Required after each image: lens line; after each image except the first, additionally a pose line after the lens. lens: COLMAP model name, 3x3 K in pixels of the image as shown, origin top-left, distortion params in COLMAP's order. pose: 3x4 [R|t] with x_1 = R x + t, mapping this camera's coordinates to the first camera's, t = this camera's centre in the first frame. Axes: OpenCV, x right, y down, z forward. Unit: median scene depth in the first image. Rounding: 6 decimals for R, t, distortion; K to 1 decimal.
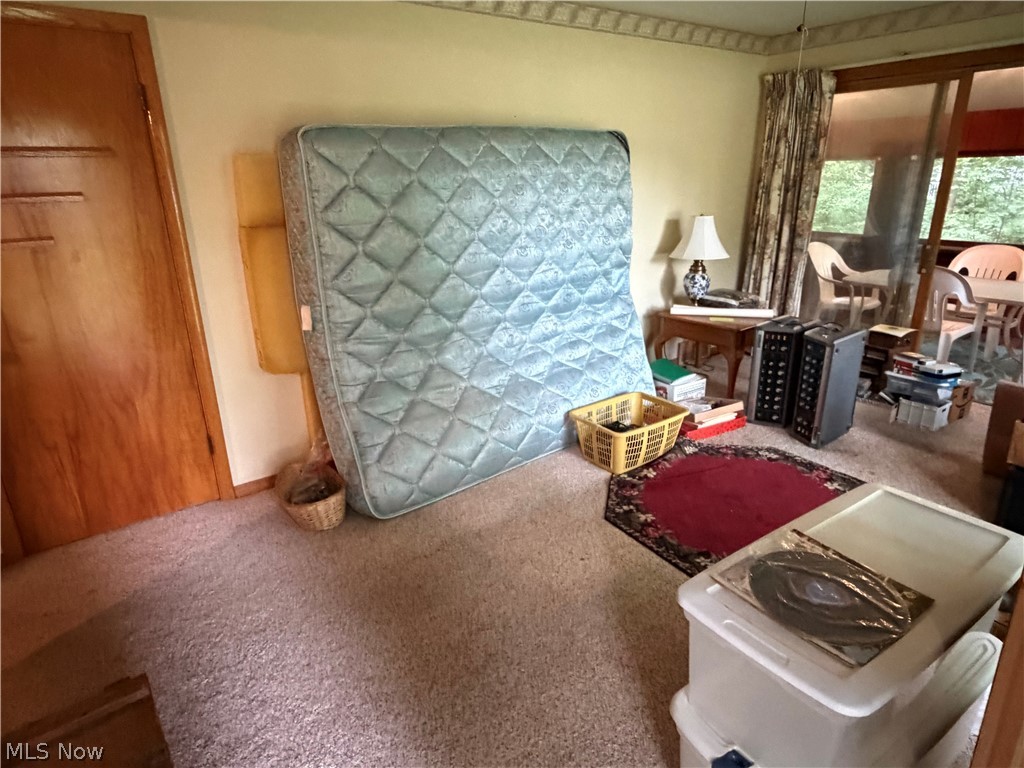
lens RADIAL K [[611.5, 0, 507.3], [0, 611.5, 377.2], [0, 0, 1]] dist [0.004730, 0.000926]
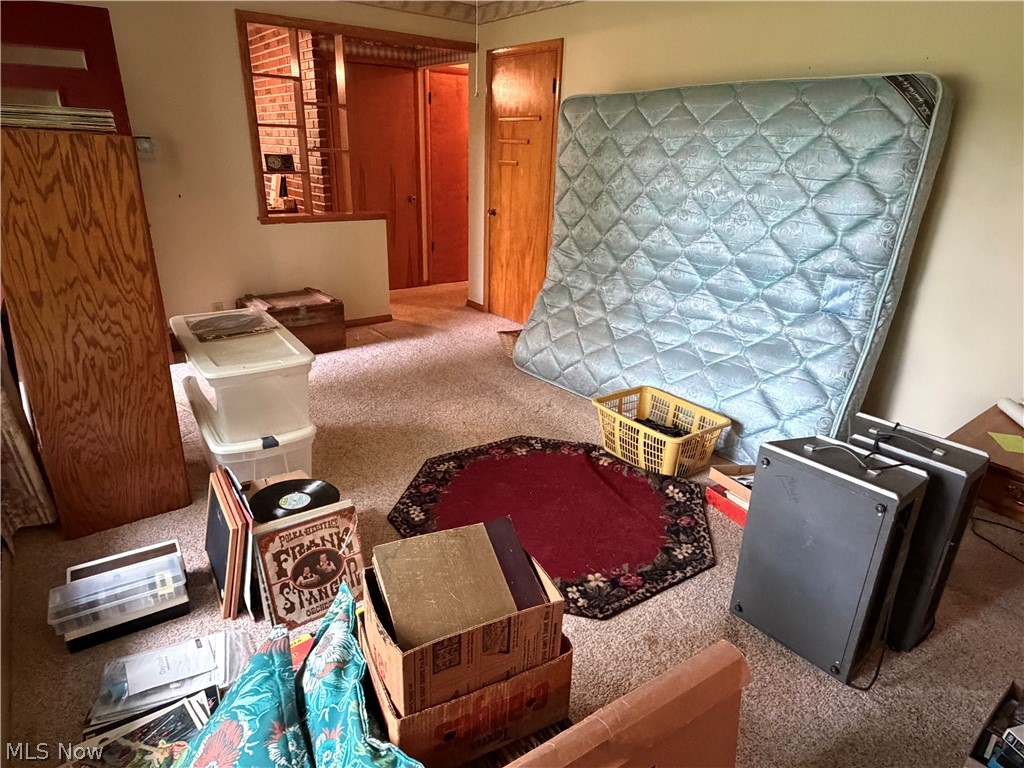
lens RADIAL K [[611.5, 0, 508.3], [0, 611.5, 387.7], [0, 0, 1]] dist [0.004730, 0.000926]
pose [[0.000266, 0.387977, -0.921669, 1.065761], [-0.343625, 0.865581, 0.364268, -0.233539], [0.939107, 0.316612, 0.133549, 0.710991]]
